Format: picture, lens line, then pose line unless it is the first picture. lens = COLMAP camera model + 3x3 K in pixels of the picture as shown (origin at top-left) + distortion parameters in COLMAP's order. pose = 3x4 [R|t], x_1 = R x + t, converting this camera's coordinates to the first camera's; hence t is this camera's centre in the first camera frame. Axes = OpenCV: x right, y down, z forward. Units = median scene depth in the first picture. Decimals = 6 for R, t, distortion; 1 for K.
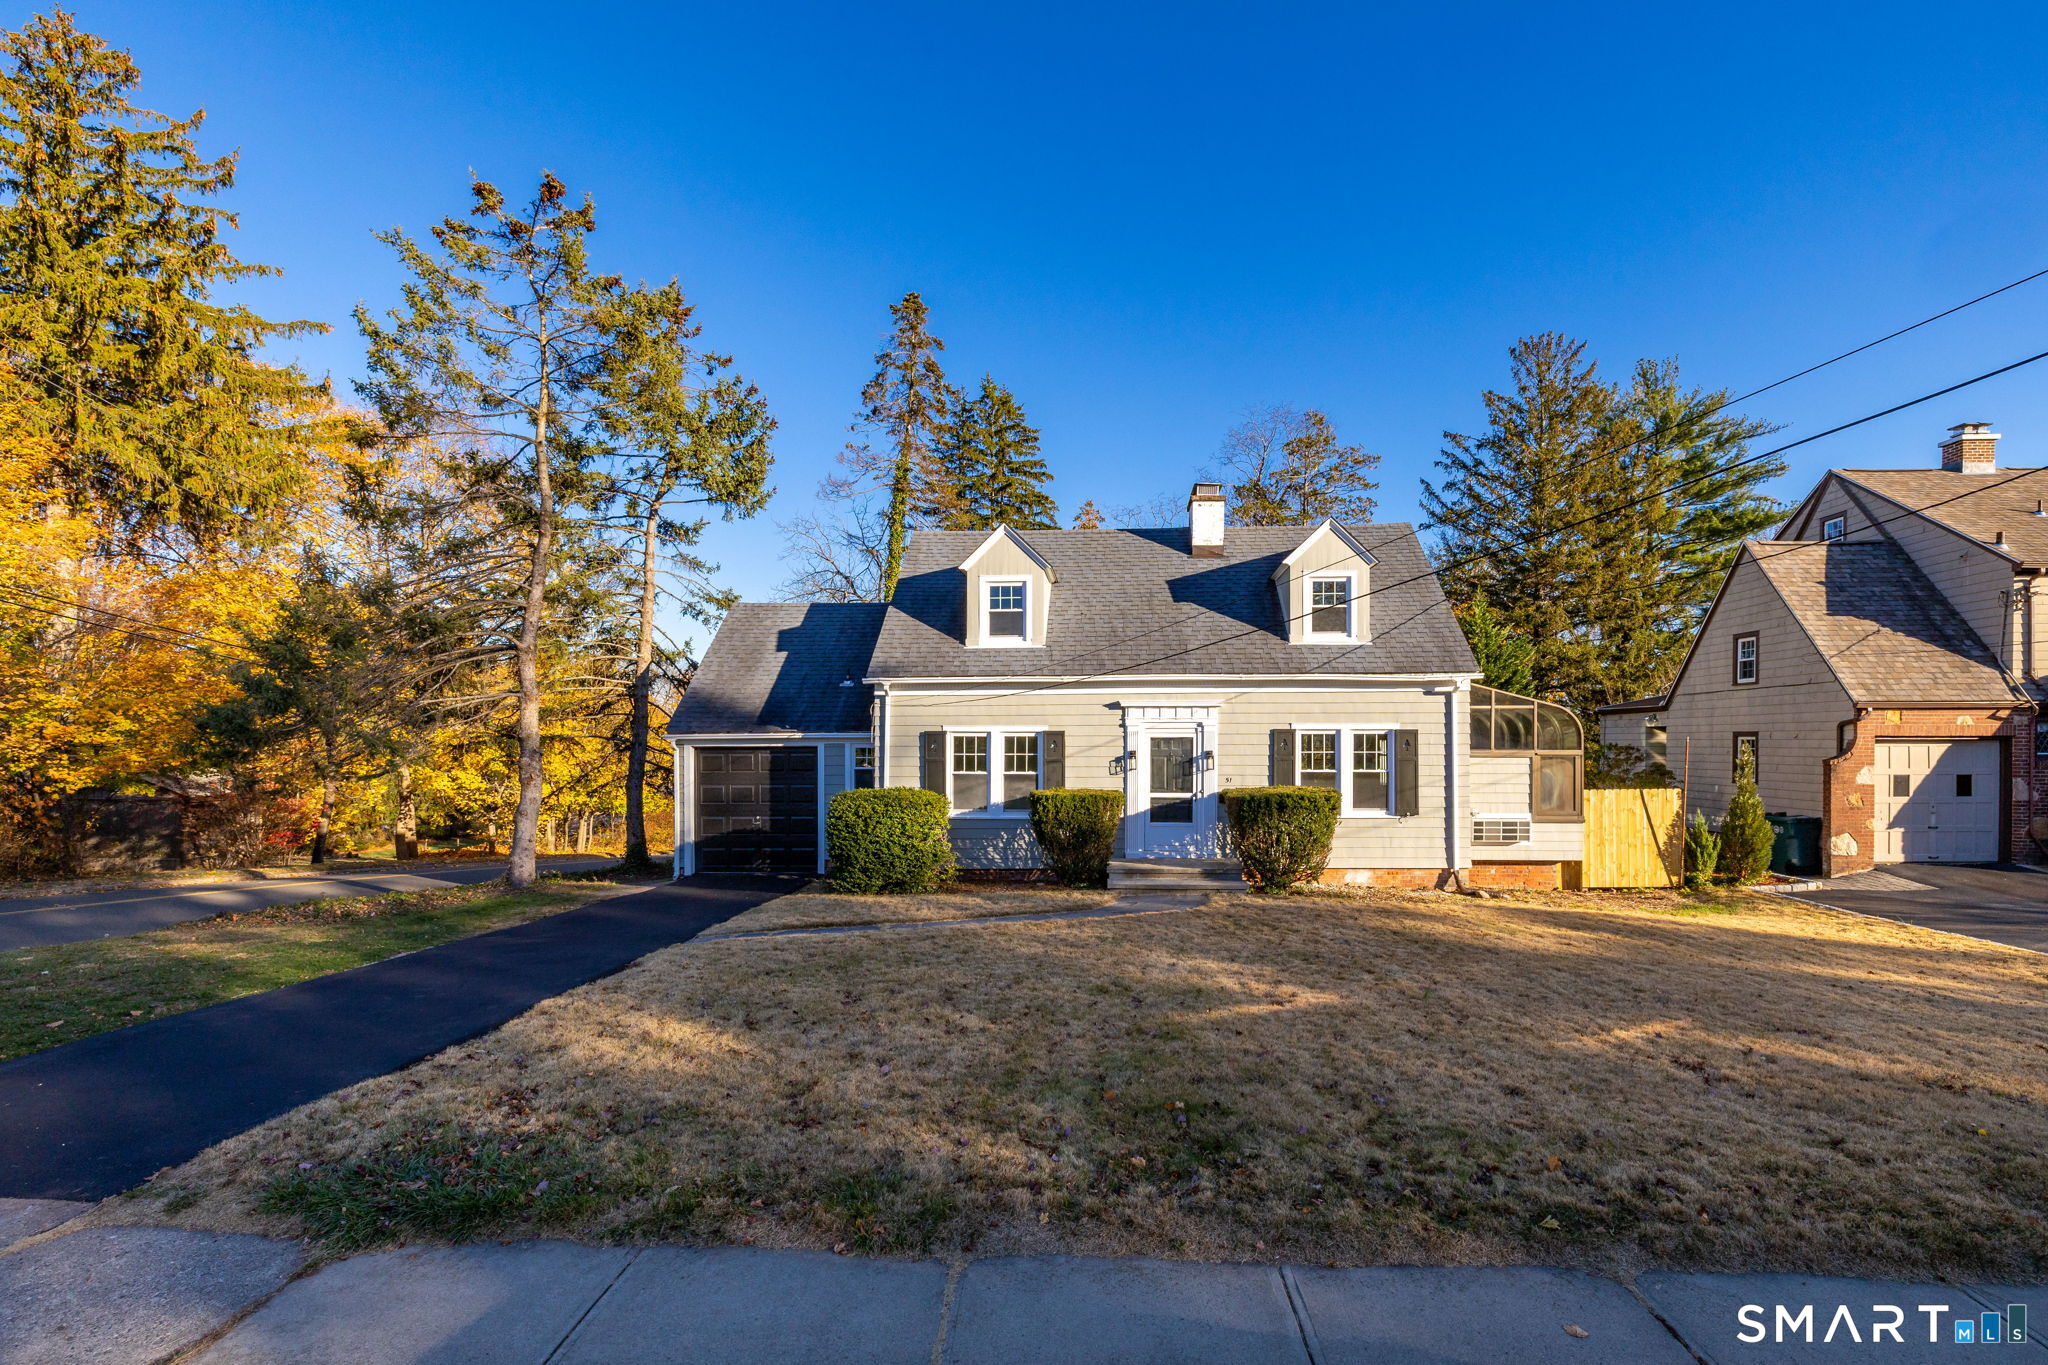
lens RADIAL K [[872.2, 0, 1050.1], [0, 872.2, 720.3], [0, 0, 1]] dist [-0.001468, 0.000293]
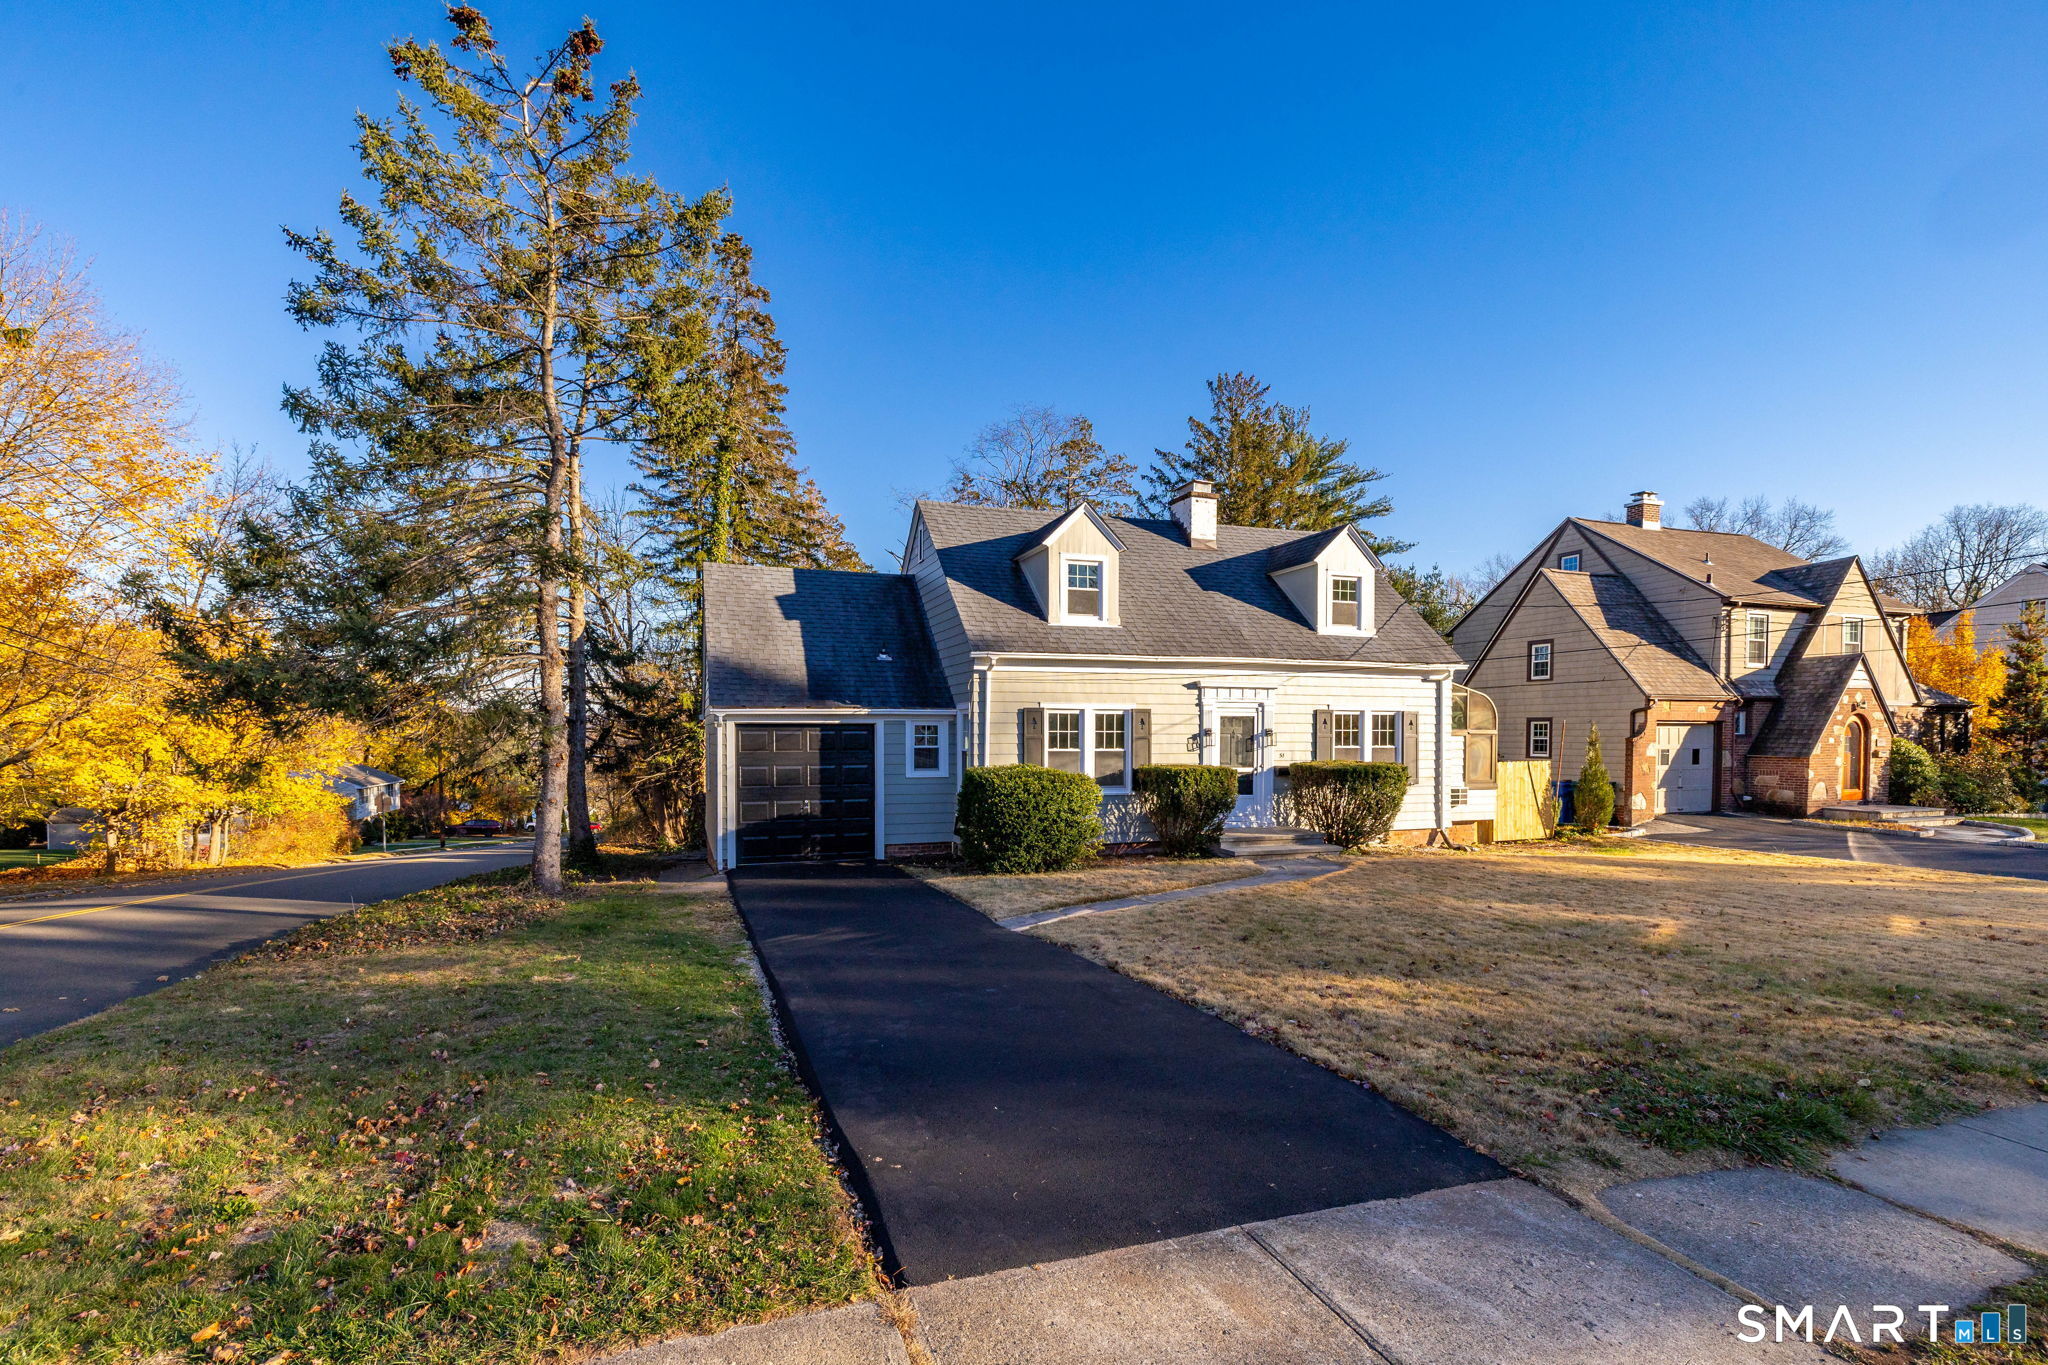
lens RADIAL K [[872.2, 0, 993.7], [0, 872.2, 728.7], [0, 0, 1]] dist [-0.001468, 0.000293]
pose [[0.941138, 0.003885, 0.338001, -0.472305], [-0.011233, 0.999741, 0.019784, 0.015952], [-0.337837, -0.022416, 0.940938, 0.079855]]
